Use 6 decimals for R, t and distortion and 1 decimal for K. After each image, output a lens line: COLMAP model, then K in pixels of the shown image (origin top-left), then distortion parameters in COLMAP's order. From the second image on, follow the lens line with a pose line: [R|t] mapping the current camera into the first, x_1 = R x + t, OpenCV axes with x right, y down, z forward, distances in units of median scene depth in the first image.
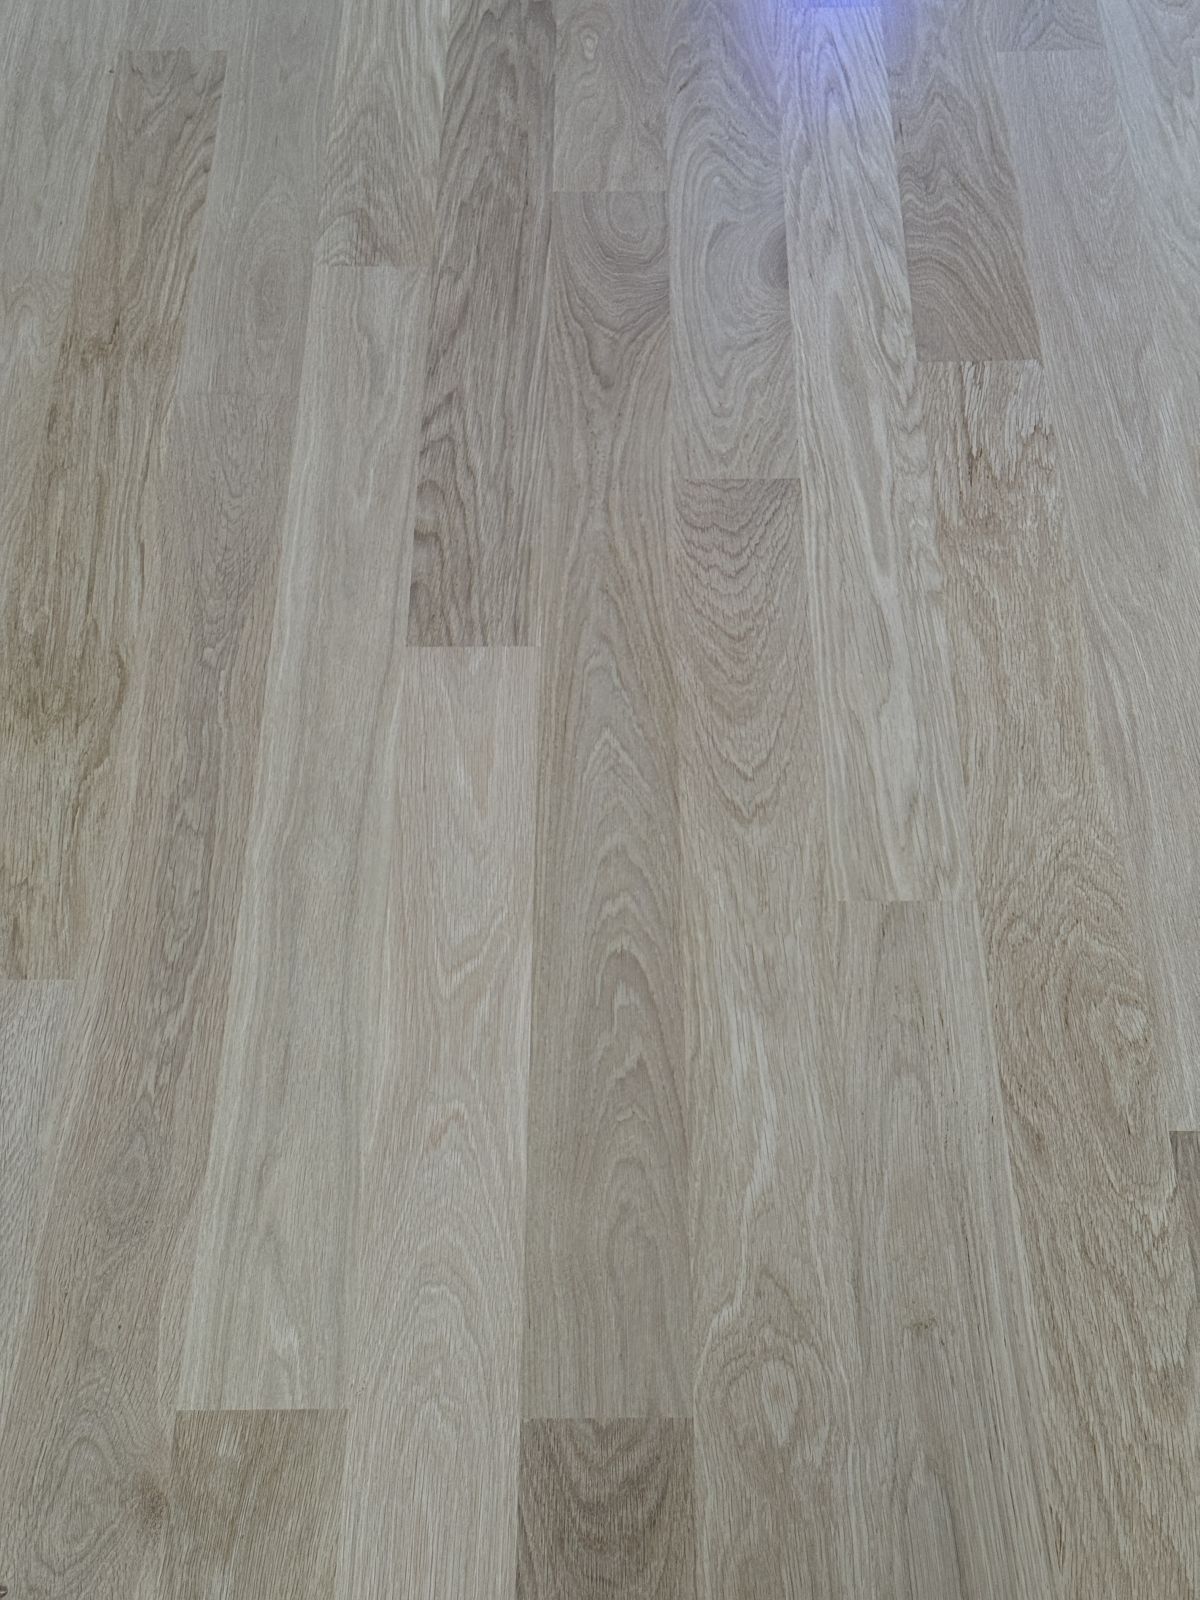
lens RADIAL K [[2218.1, 0, 600.0], [0, 2218.1, 800.0], [0, 0, 1]] dist [0.149802, -0.129020]
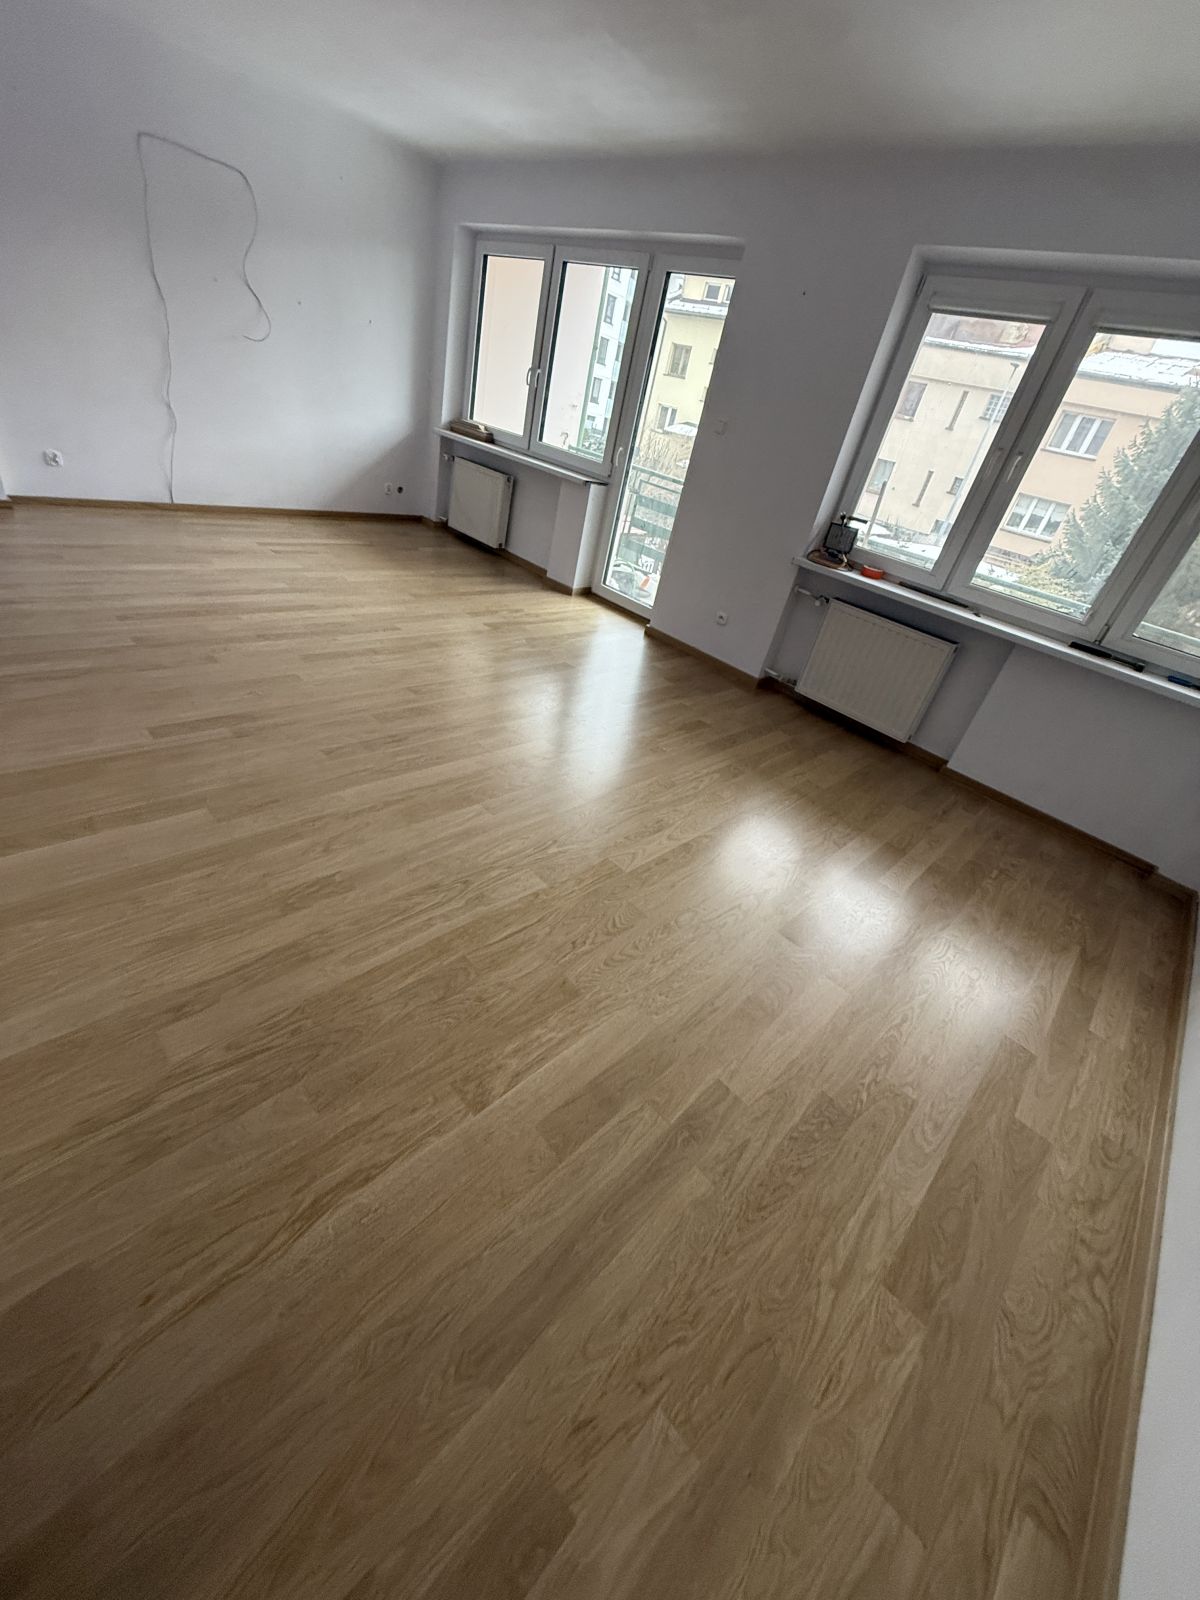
lens RADIAL K [[644.8, 0, 600.7], [0, 644.8, 786.2], [0, 0, 1]] dist [0.001517, 0.000270]
pose [[-0.706746, -0.471322, 0.527604, -2.070757], [0.435094, 0.298485, 0.849470, -1.553331], [-0.557856, 0.829917, -0.005884, 1.069111]]
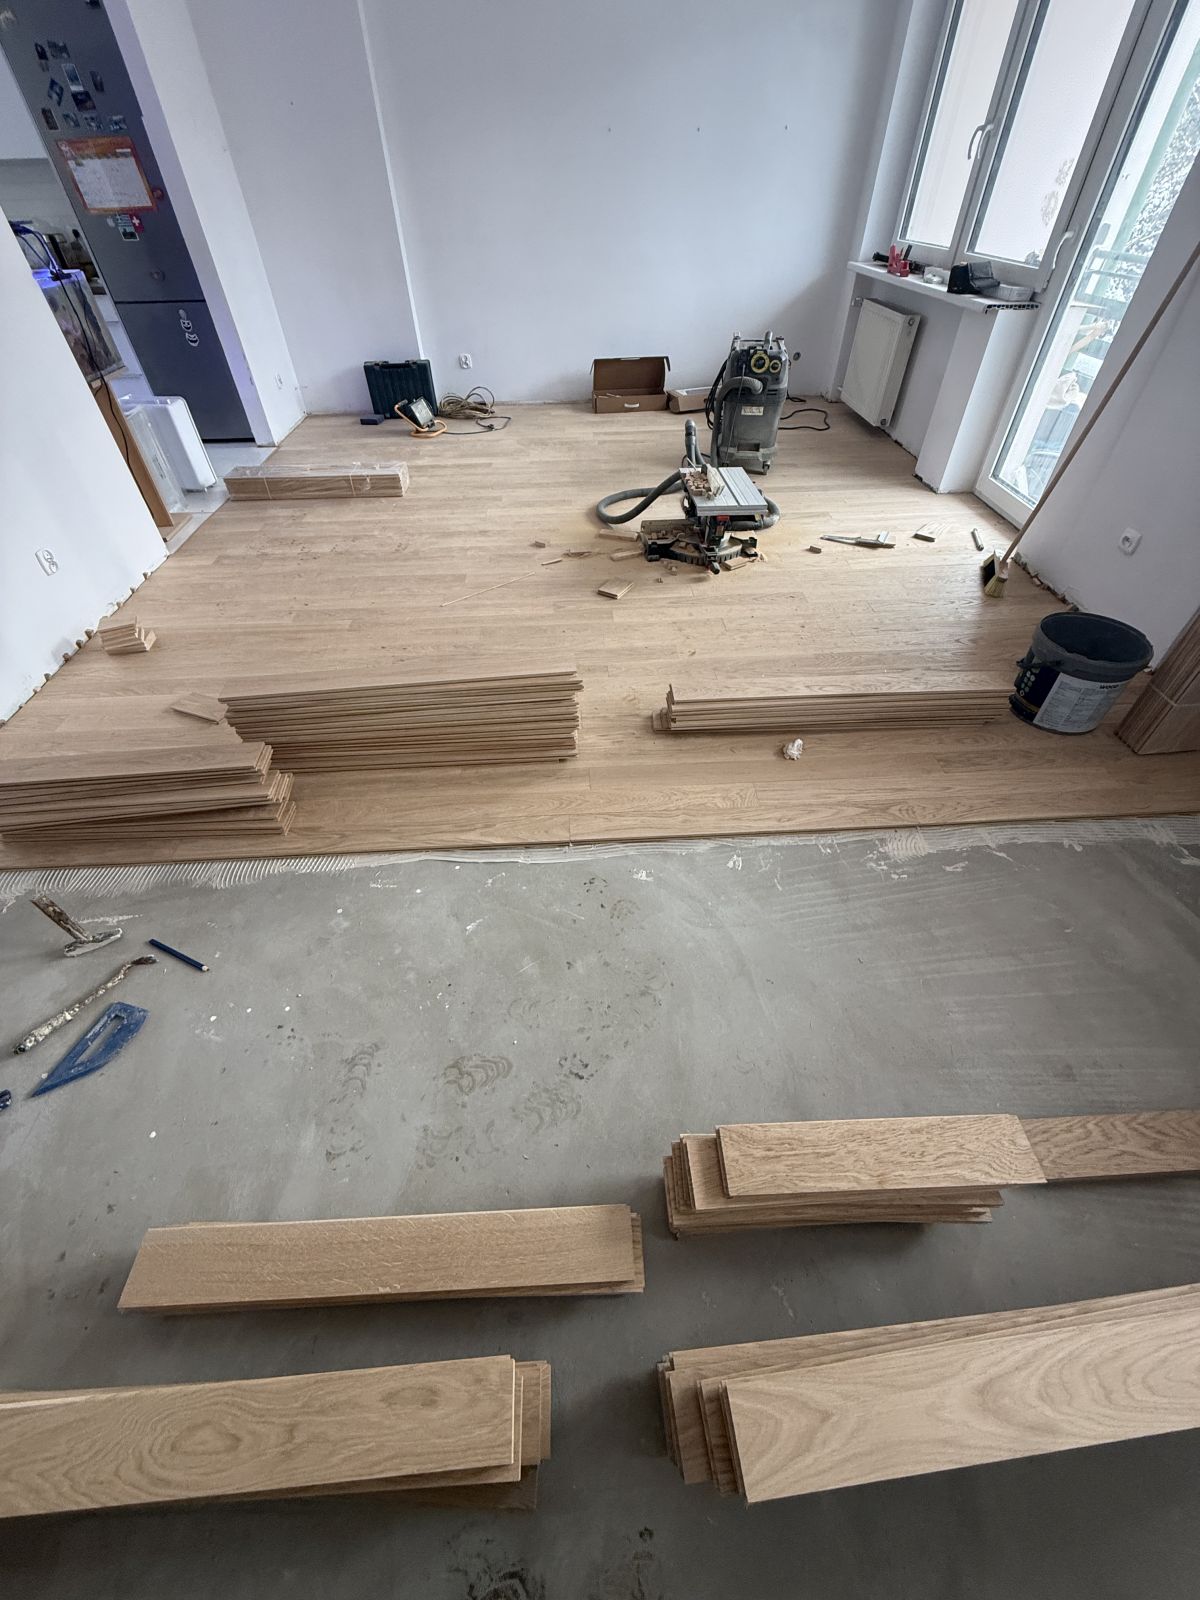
lens RADIAL K [[632.4, 0, 600.0], [0, 632.4, 800.0], [0, 0, 1]] dist [-0.002125, 0.000189]
pose [[-0.053268, -0.690520, 0.721349, -2.070463], [0.815721, 0.386582, 0.430296, -0.670471], [-0.575988, 0.611341, 0.542679, 0.484800]]
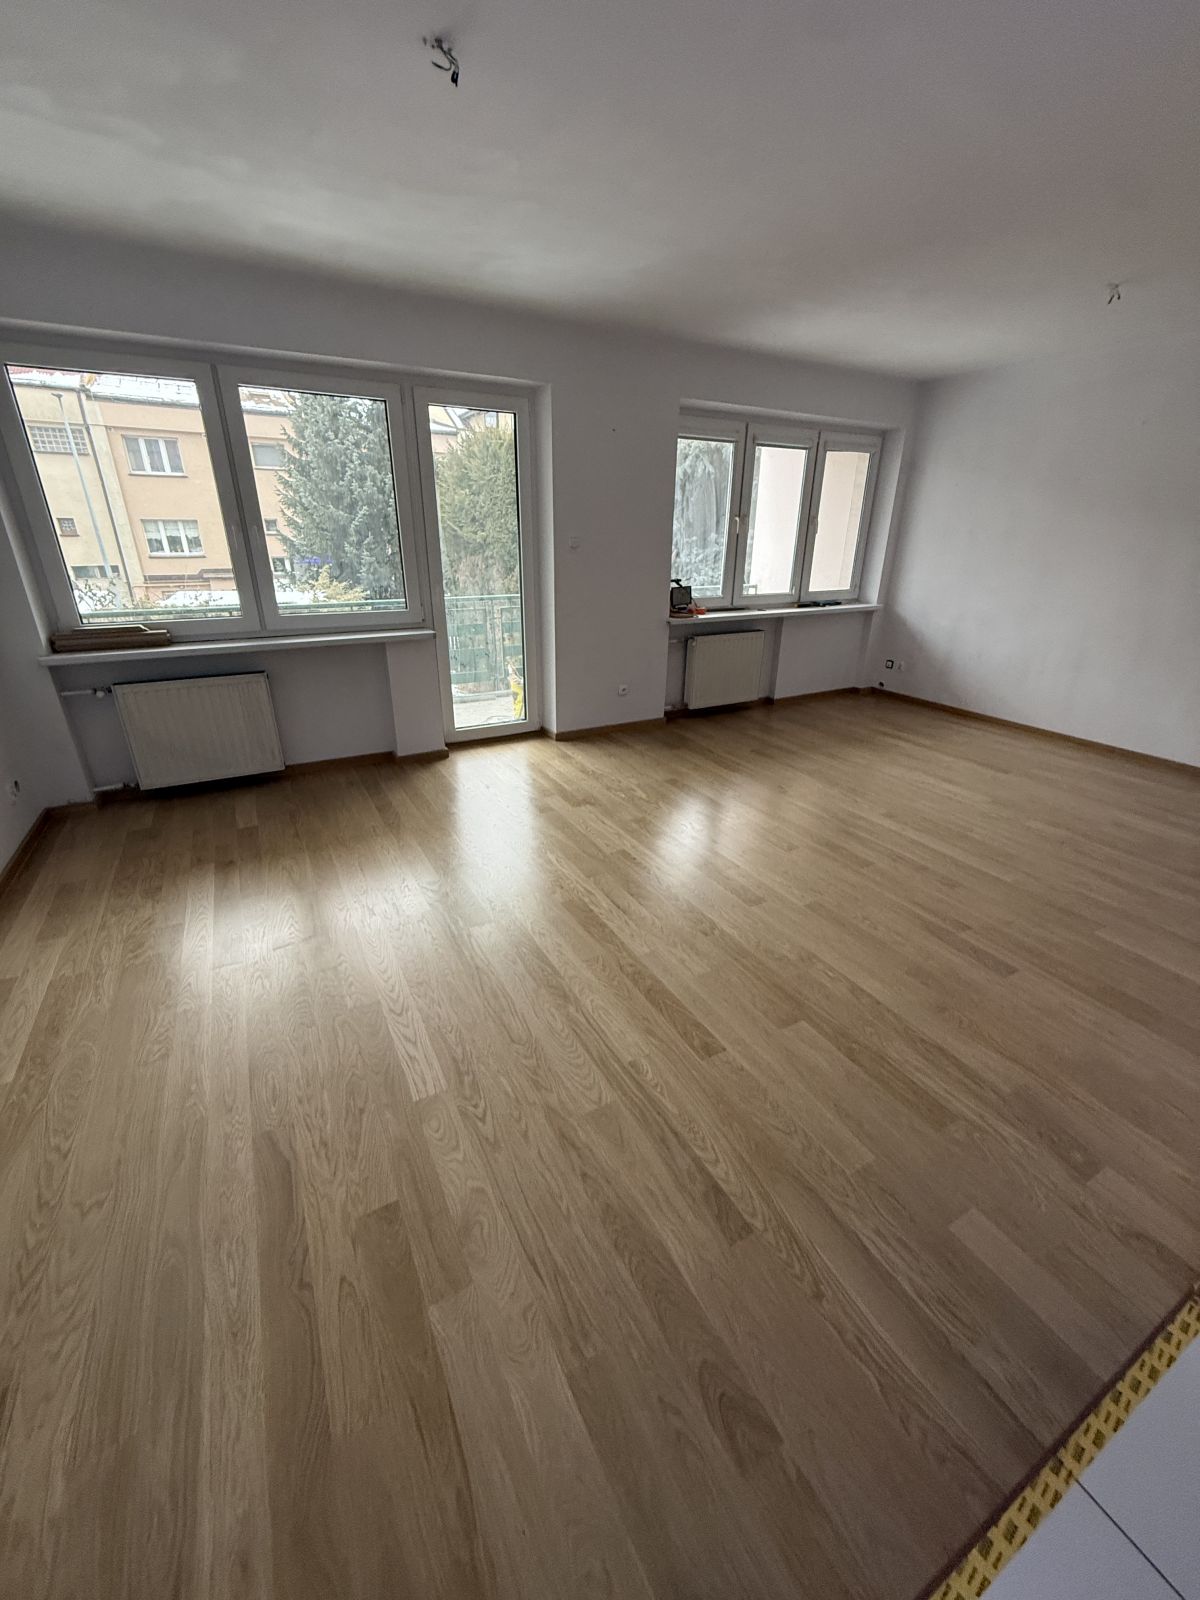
lens RADIAL K [[632.4, 0, 600.0], [0, 632.4, 800.0], [0, 0, 1]] dist [-0.002125, 0.000189]
pose [[-0.874414, 0.200280, -0.441915, 0.791569], [-0.387179, 0.260859, 0.884333, -1.765367], [0.292392, 0.944373, -0.150554, 1.114305]]
